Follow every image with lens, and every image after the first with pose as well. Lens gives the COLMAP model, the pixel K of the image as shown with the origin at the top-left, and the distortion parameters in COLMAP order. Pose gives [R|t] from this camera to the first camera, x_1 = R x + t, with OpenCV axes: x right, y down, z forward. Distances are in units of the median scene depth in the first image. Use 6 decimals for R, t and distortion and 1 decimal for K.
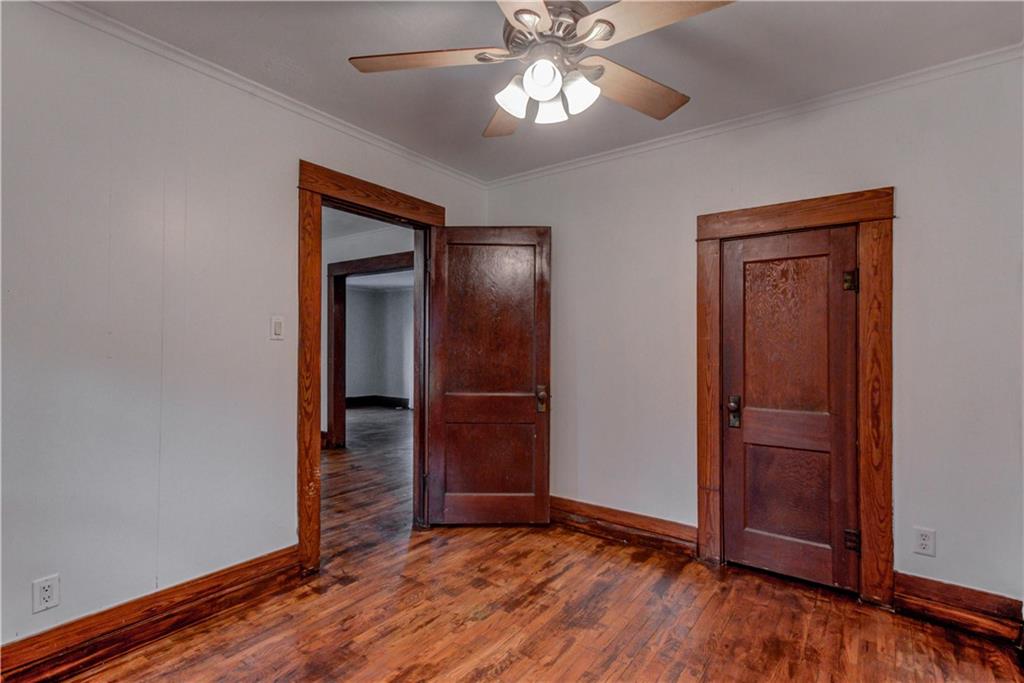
lens RADIAL K [[509.4, 0, 517.1], [0, 509.4, 338.0], [0, 0, 1]] dist [0.011272, 0.005645]
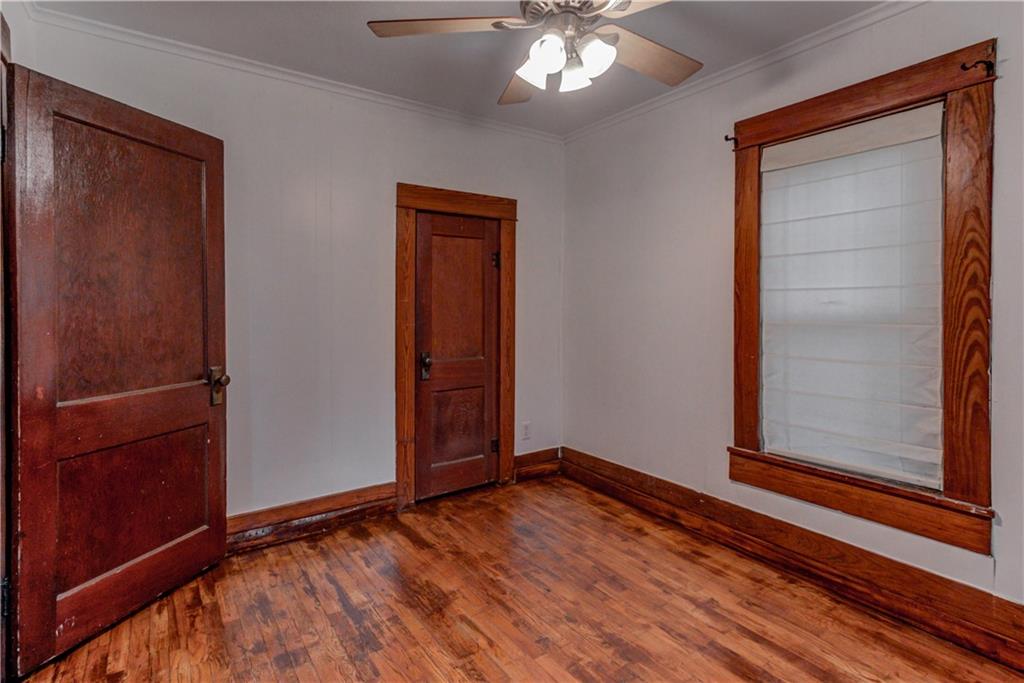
lens RADIAL K [[509.4, 0, 508.5], [0, 509.4, 307.2], [0, 0, 1]] dist [0.011272, 0.005645]
pose [[0.309065, -0.010364, 0.950984, -0.594086], [-0.013296, 0.999796, 0.015217, -0.004611], [-0.950948, -0.017348, 0.308864, 0.487567]]
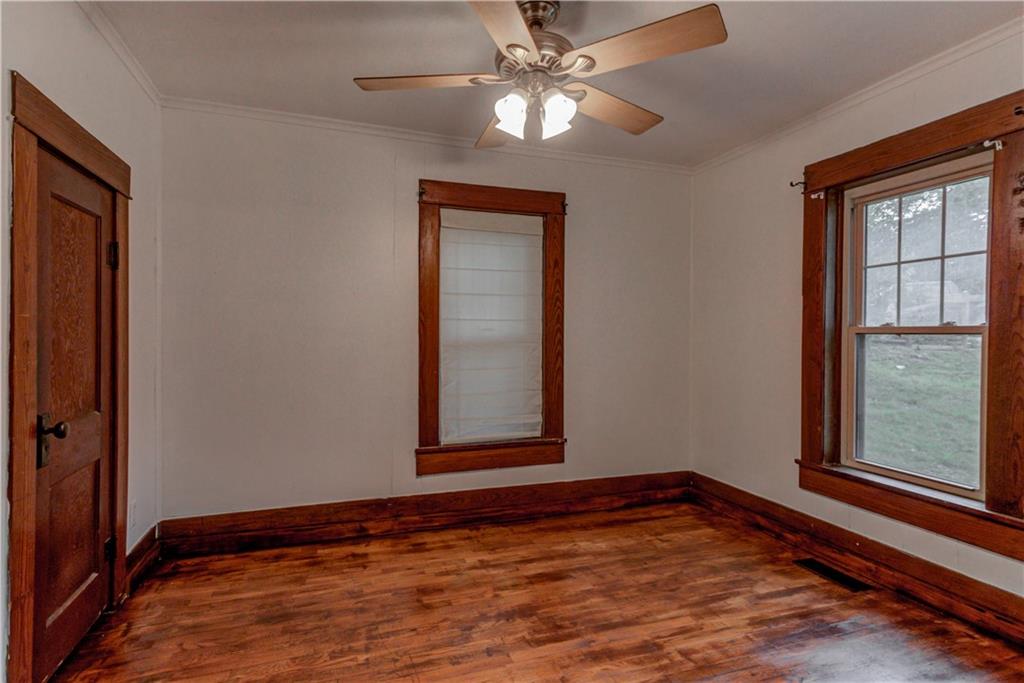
lens RADIAL K [[509.4, 0, 482.9], [0, 509.4, 337.0], [0, 0, 1]] dist [0.011272, 0.005645]
pose [[-0.817582, -0.023135, 0.575347, -0.332036], [-0.027023, 0.999633, 0.001796, 0.009532], [-0.575178, -0.014079, -0.817907, 1.235259]]
